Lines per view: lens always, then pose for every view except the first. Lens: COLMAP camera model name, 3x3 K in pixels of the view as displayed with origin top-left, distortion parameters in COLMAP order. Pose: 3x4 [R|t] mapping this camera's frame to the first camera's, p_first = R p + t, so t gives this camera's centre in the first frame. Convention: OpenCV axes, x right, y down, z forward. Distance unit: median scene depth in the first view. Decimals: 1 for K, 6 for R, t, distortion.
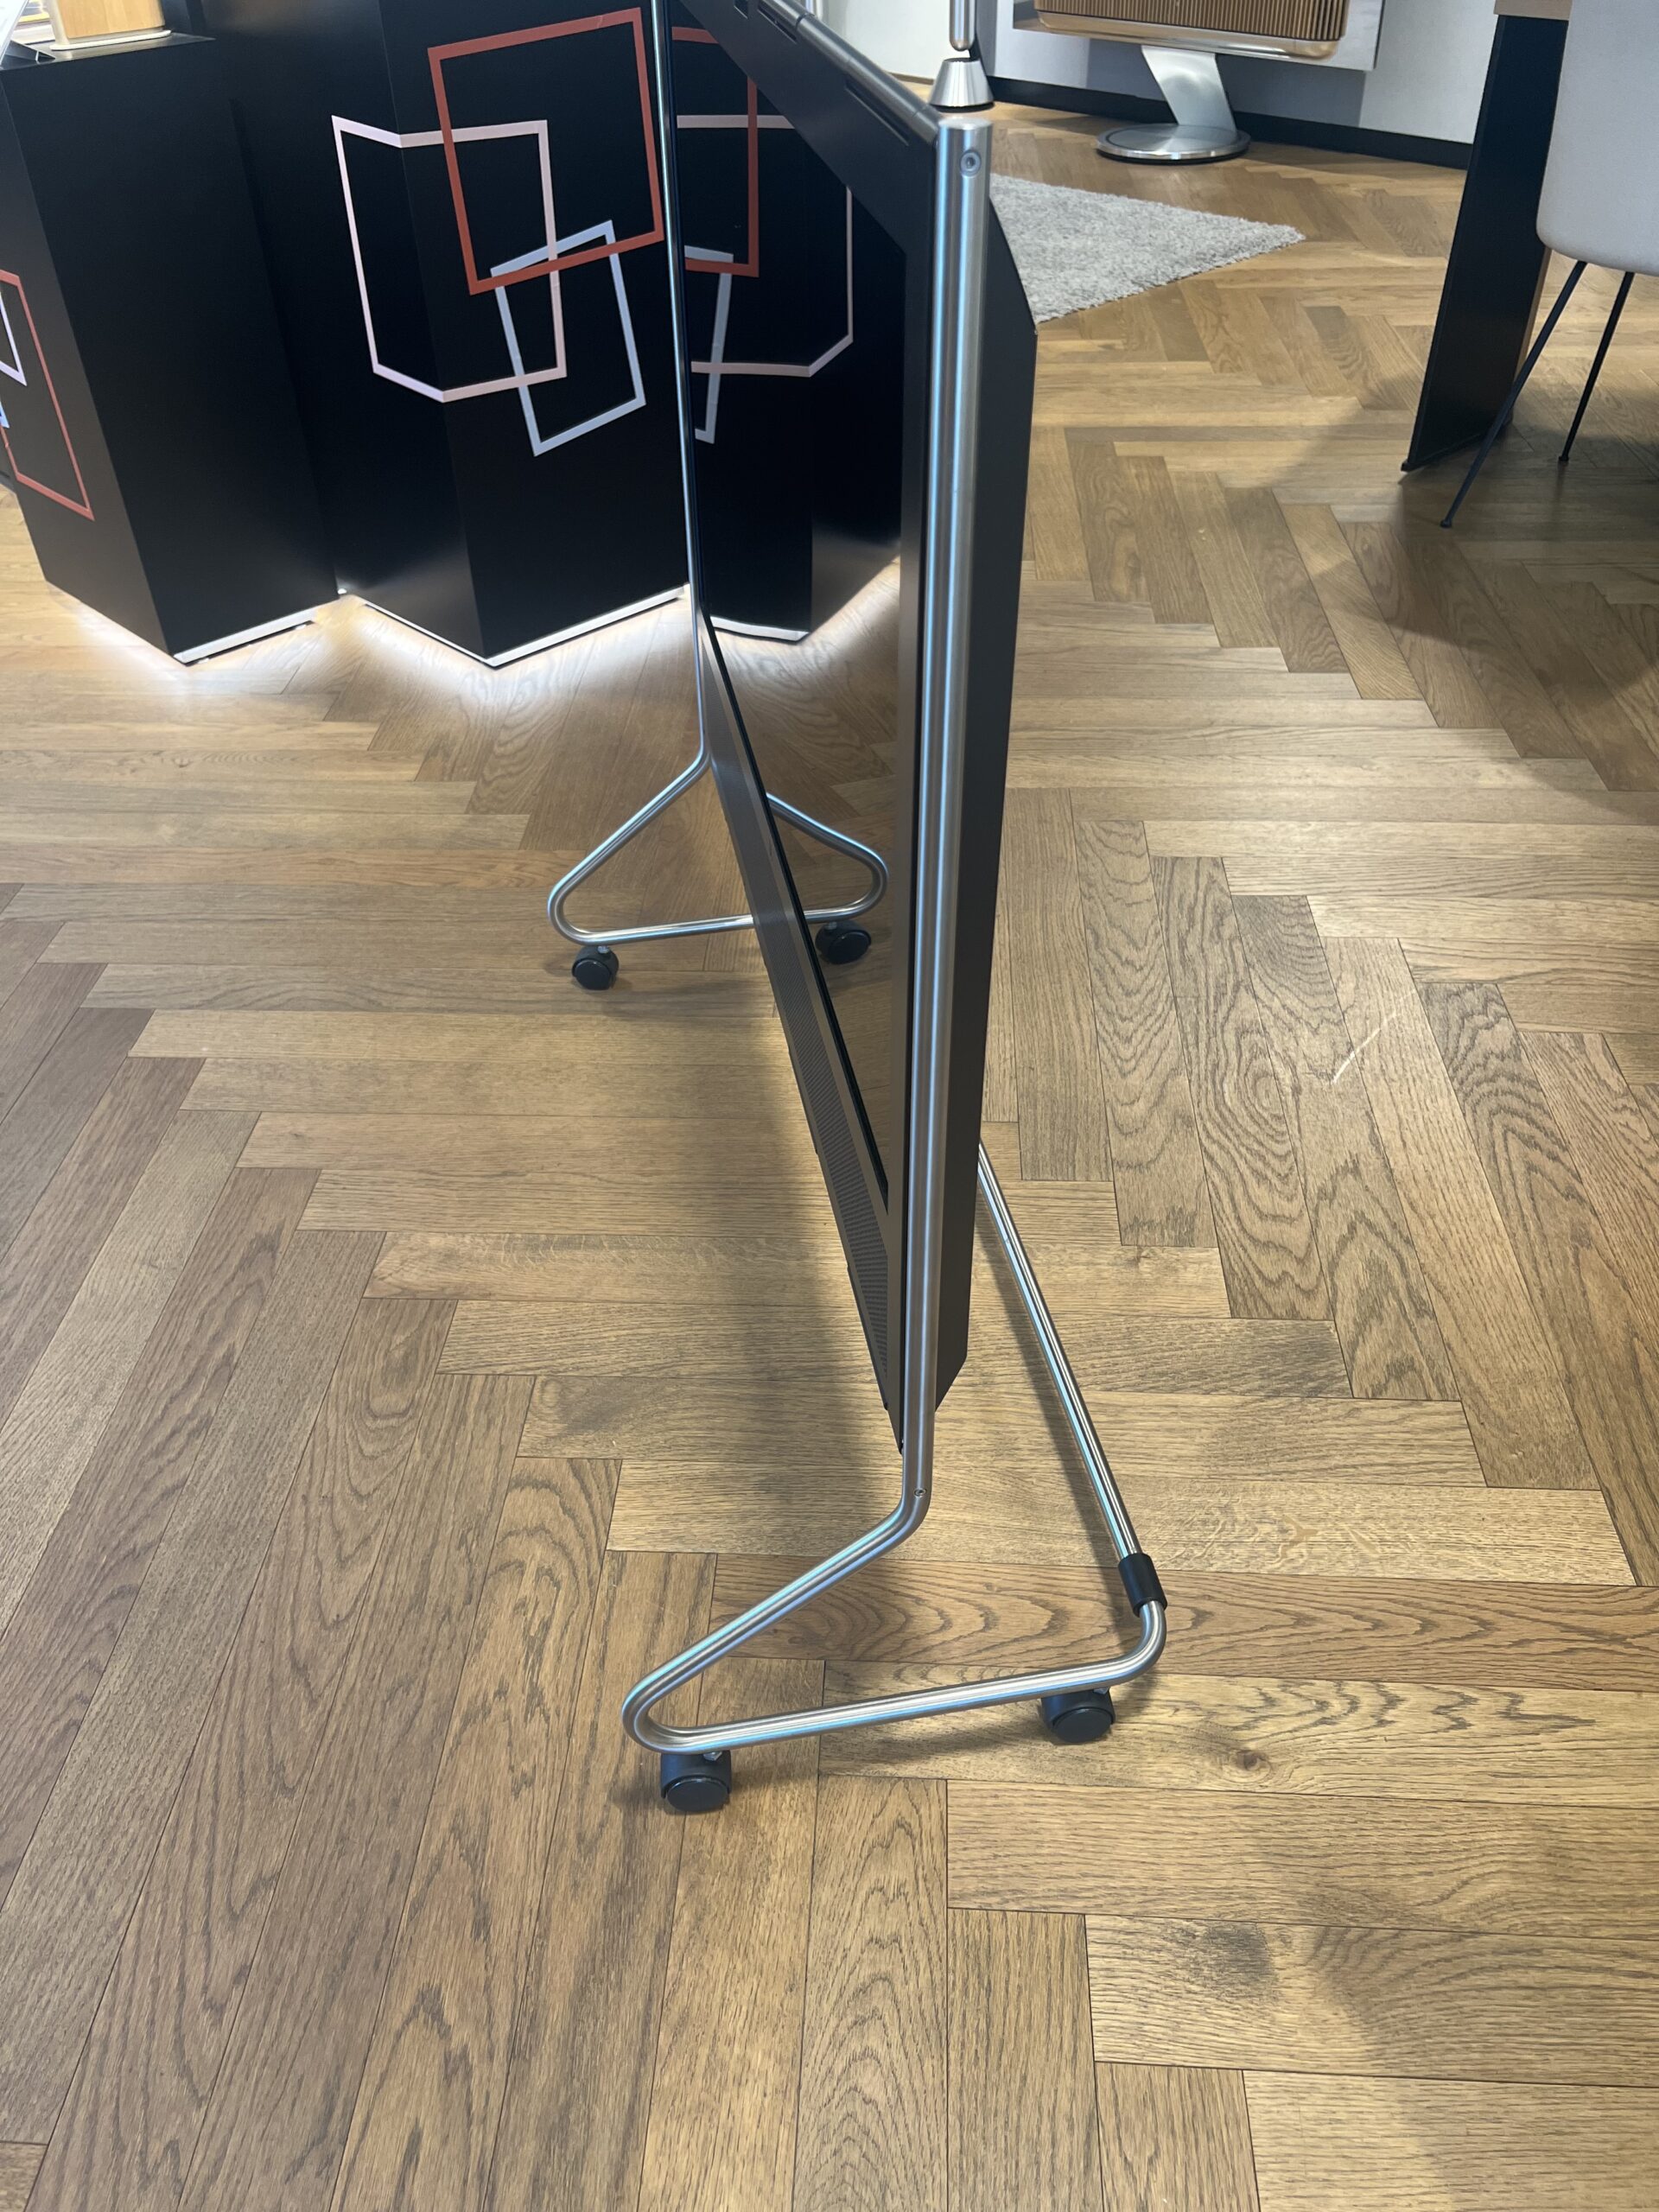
lens RADIAL K [[1655.3, 0, 849.2], [0, 1655.3, 1124.6], [0, 0, 1]] dist [0.039977, -0.044321]
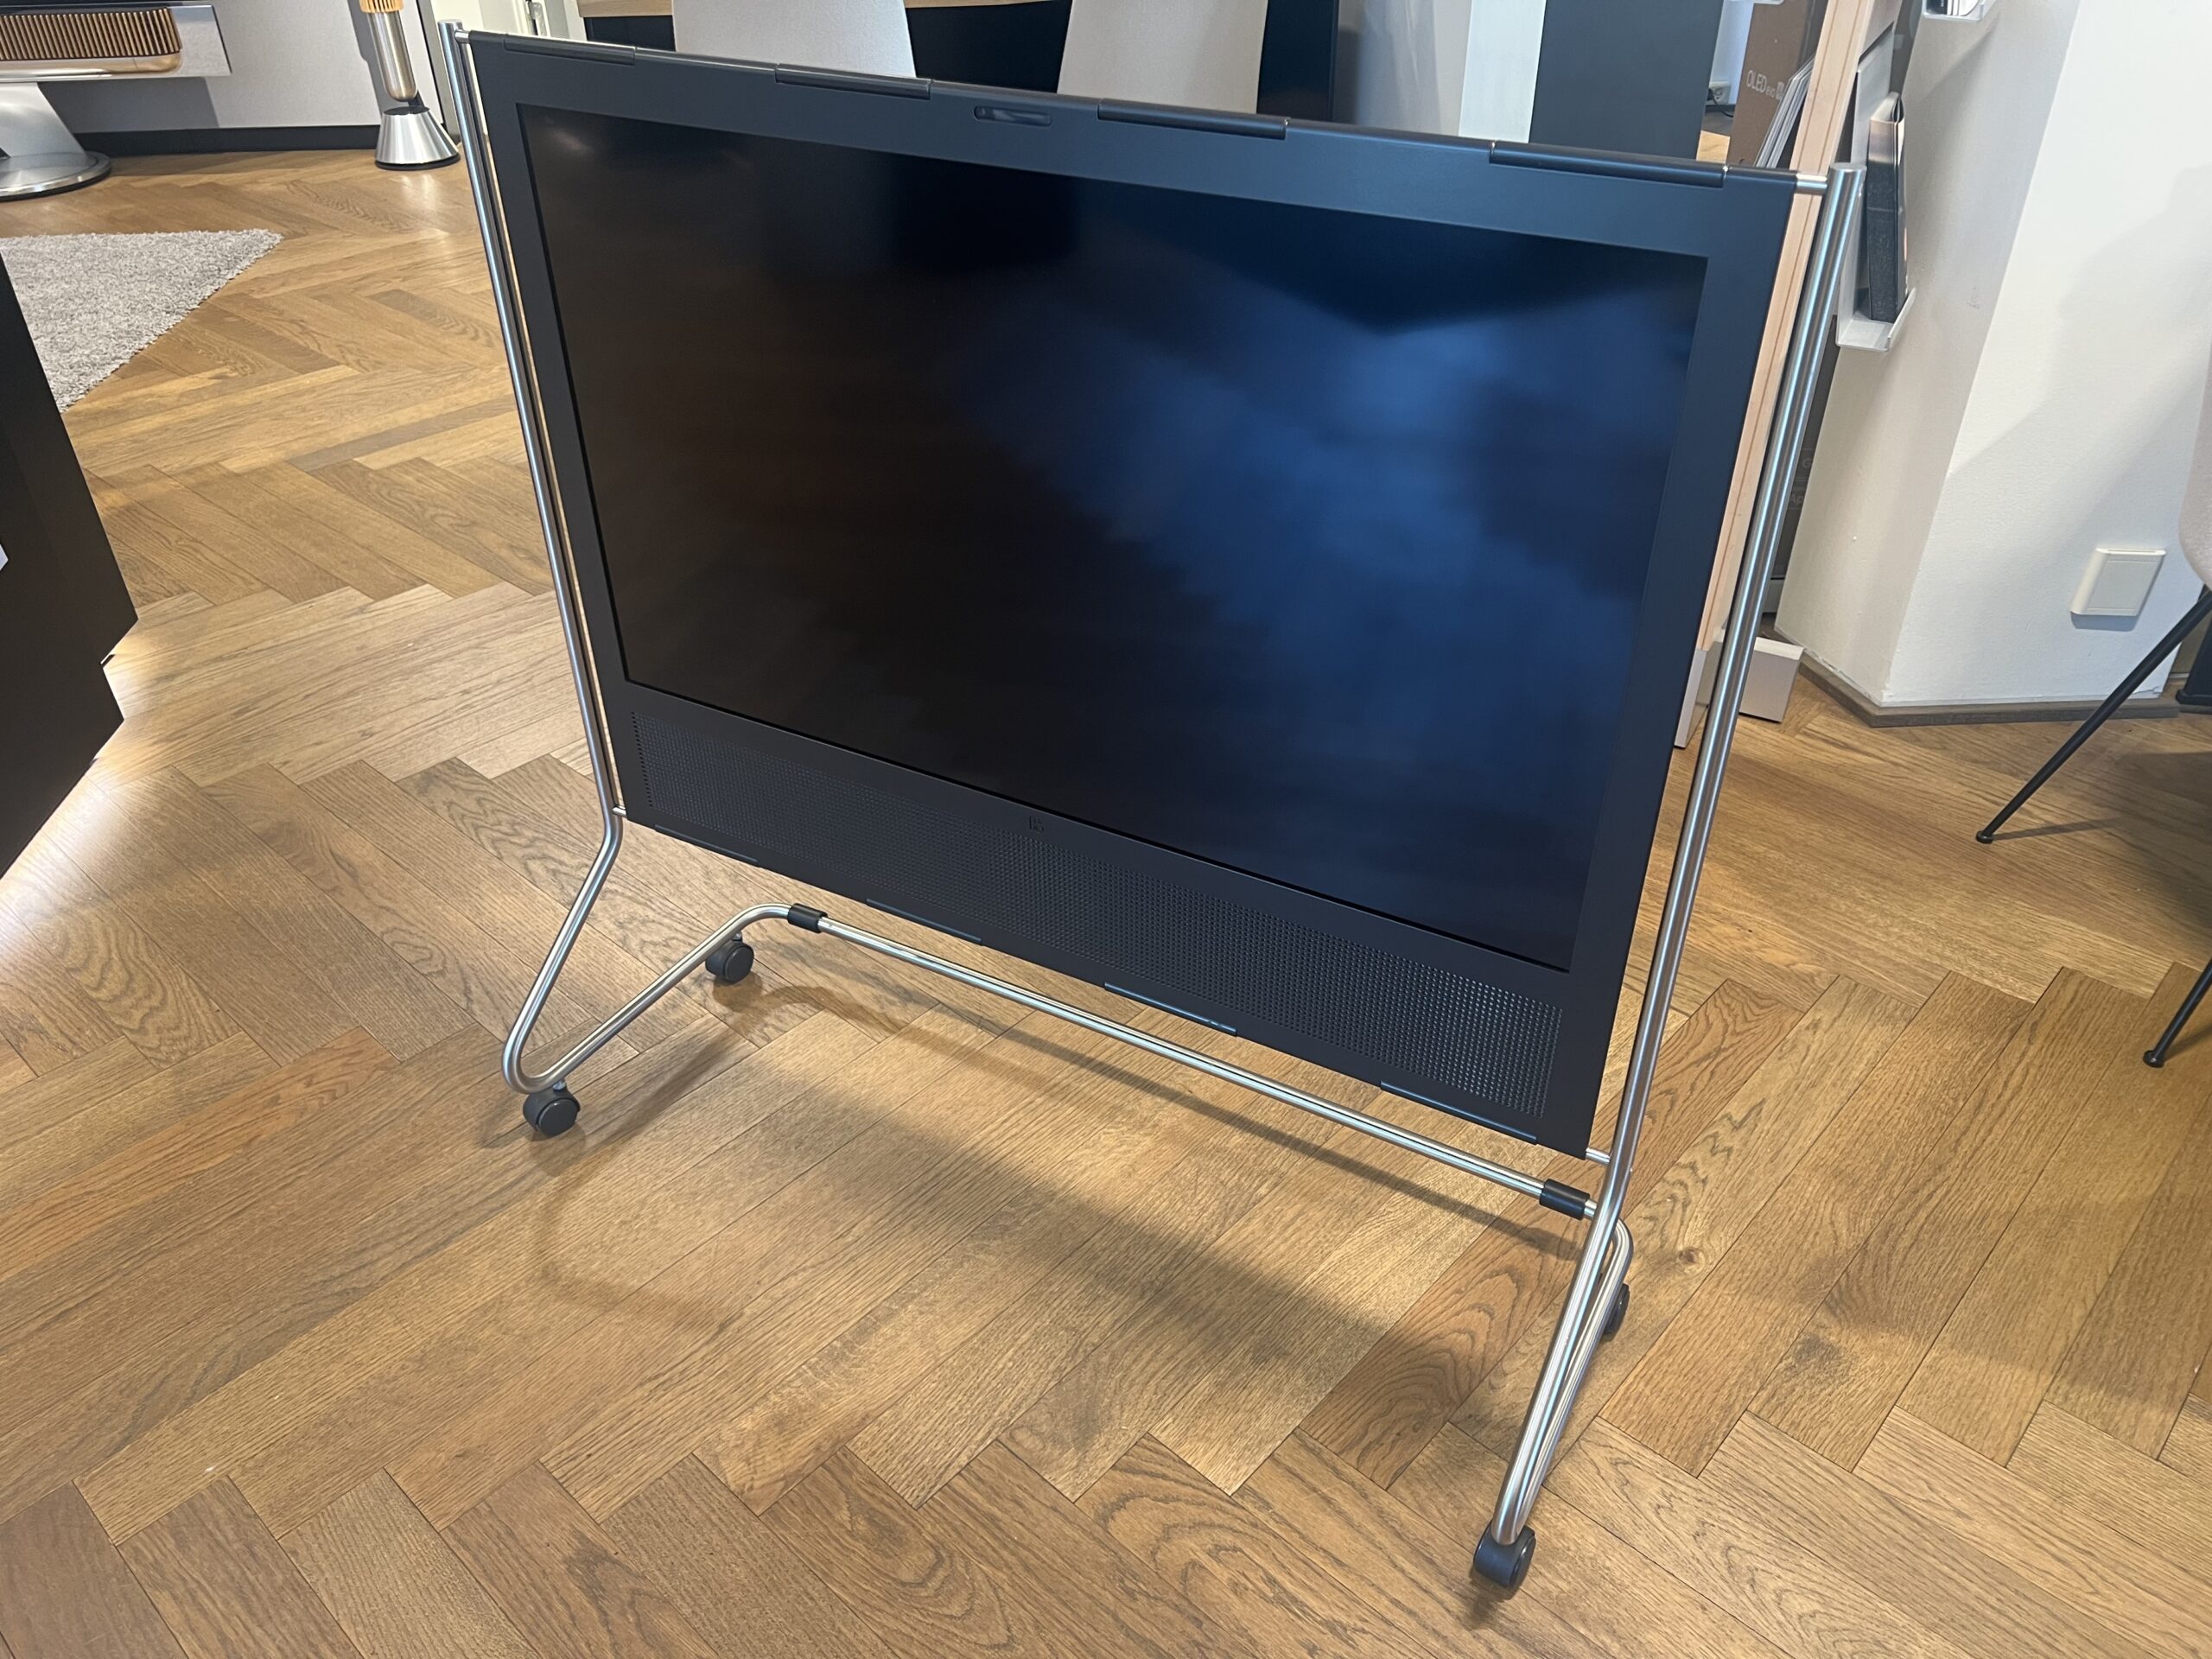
lens RADIAL K [[1655.3, 0, 1121.0], [0, 1655.3, 819.1], [0, 0, 1]] dist [0.039977, -0.044321]
pose [[0.641429, -0.418349, 0.643080, -0.715973], [0.490970, 0.867949, 0.074926, -0.227323], [-0.589506, 0.267673, 0.762124, 0.160290]]
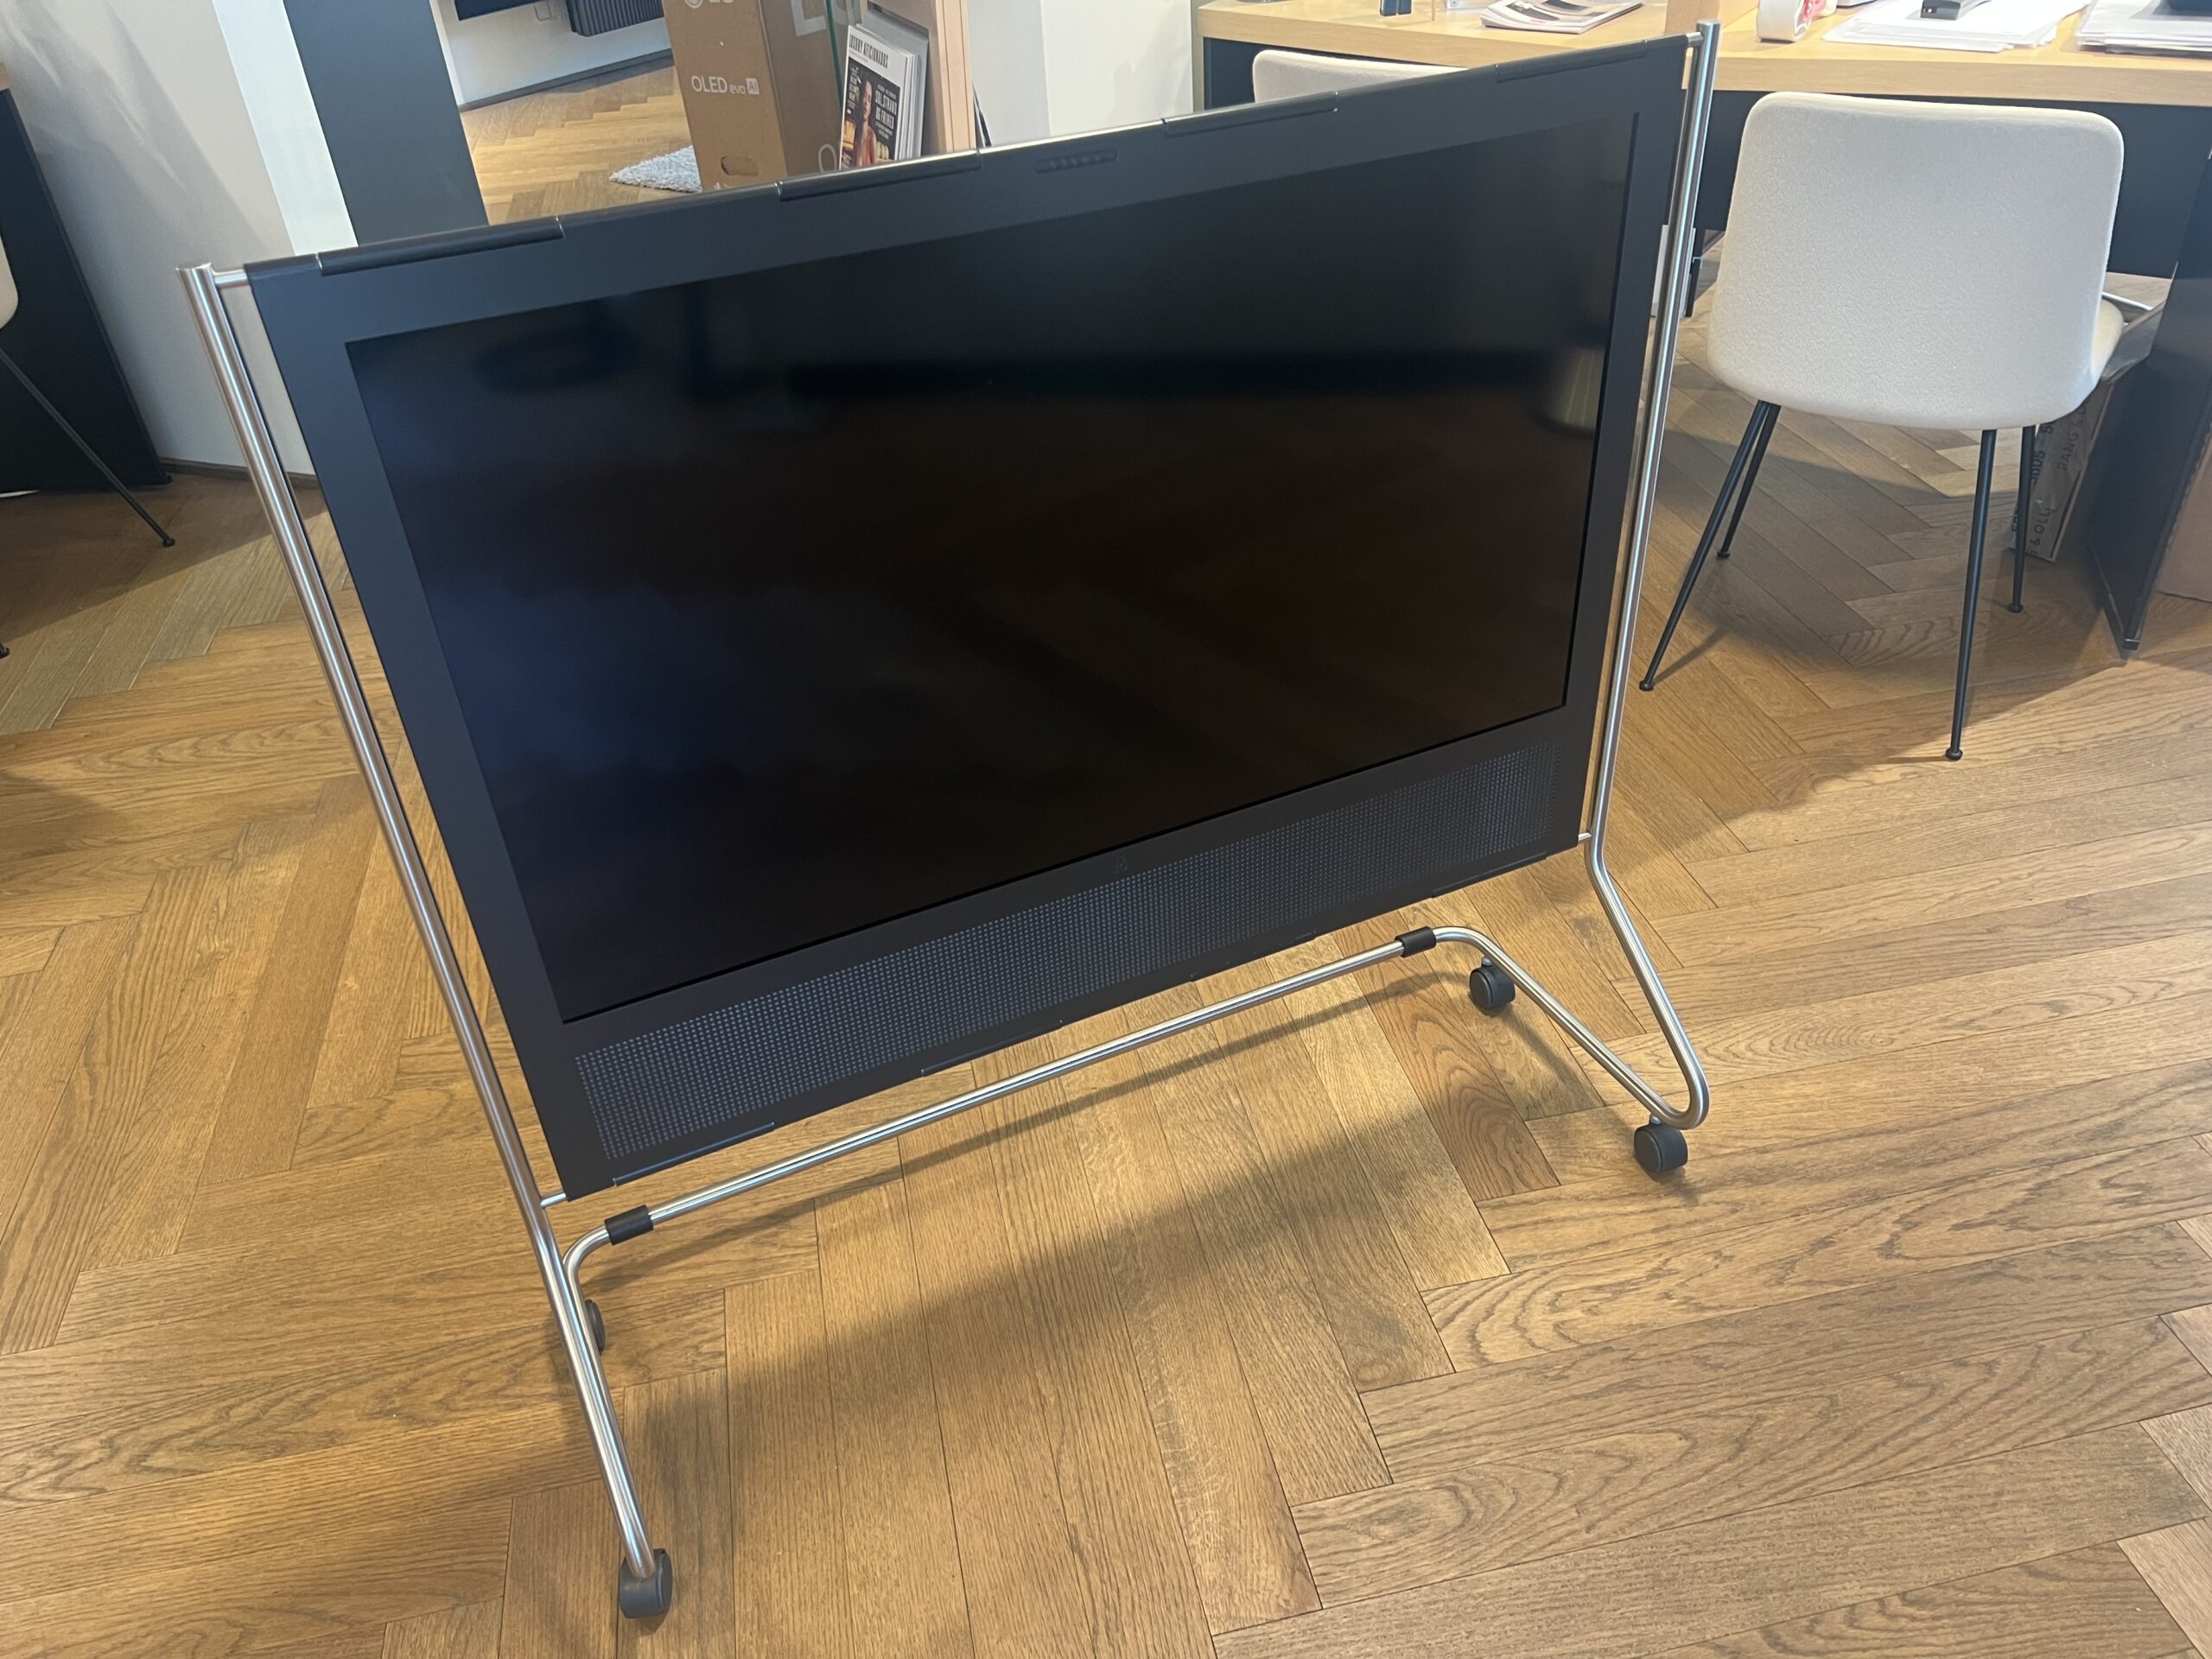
lens RADIAL K [[1655.3, 0, 1094.2], [0, 1655.3, 828.3], [0, 0, 1]] dist [0.039977, -0.044321]
pose [[-0.240483, -0.537616, 0.808169, -0.908749], [0.670470, 0.510053, 0.538809, -0.777575], [-0.701882, 0.671428, 0.237796, 0.763991]]
